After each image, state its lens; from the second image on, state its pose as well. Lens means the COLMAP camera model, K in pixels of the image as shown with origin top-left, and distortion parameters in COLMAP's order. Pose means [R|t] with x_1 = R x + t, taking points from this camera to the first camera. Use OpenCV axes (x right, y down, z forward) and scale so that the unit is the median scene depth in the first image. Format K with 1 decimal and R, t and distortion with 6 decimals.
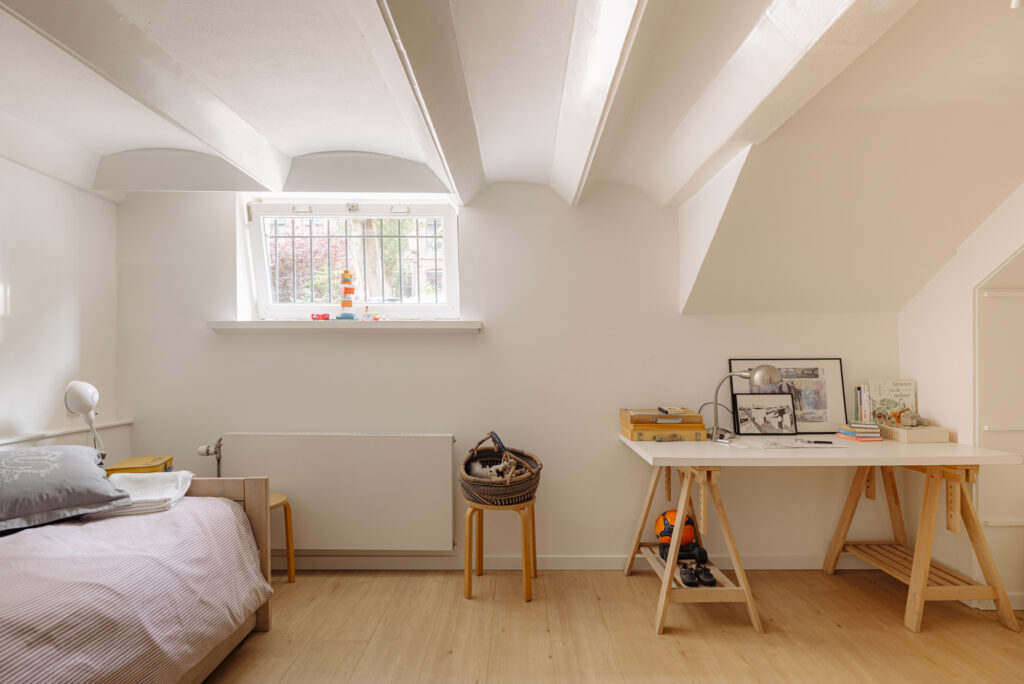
lens RADIAL K [[544.5, 0, 525.0], [0, 544.5, 360.5], [0, 0, 1]] dist [-0.004636, -0.002949]
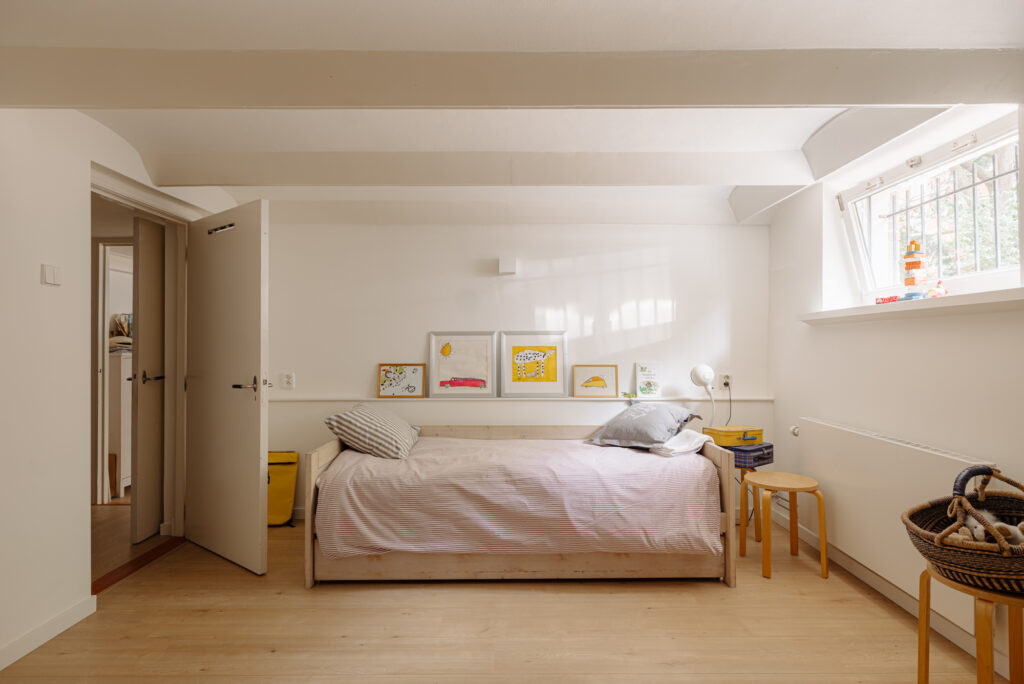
lens RADIAL K [[544.5, 0, 514.2], [0, 544.5, 343.1], [0, 0, 1]] dist [-0.004636, -0.002949]
pose [[-0.002000, -0.008196, -0.999964, 0.649306], [-0.000535, 0.999966, -0.008195, -0.005025], [0.999998, 0.000519, -0.002004, 0.529586]]
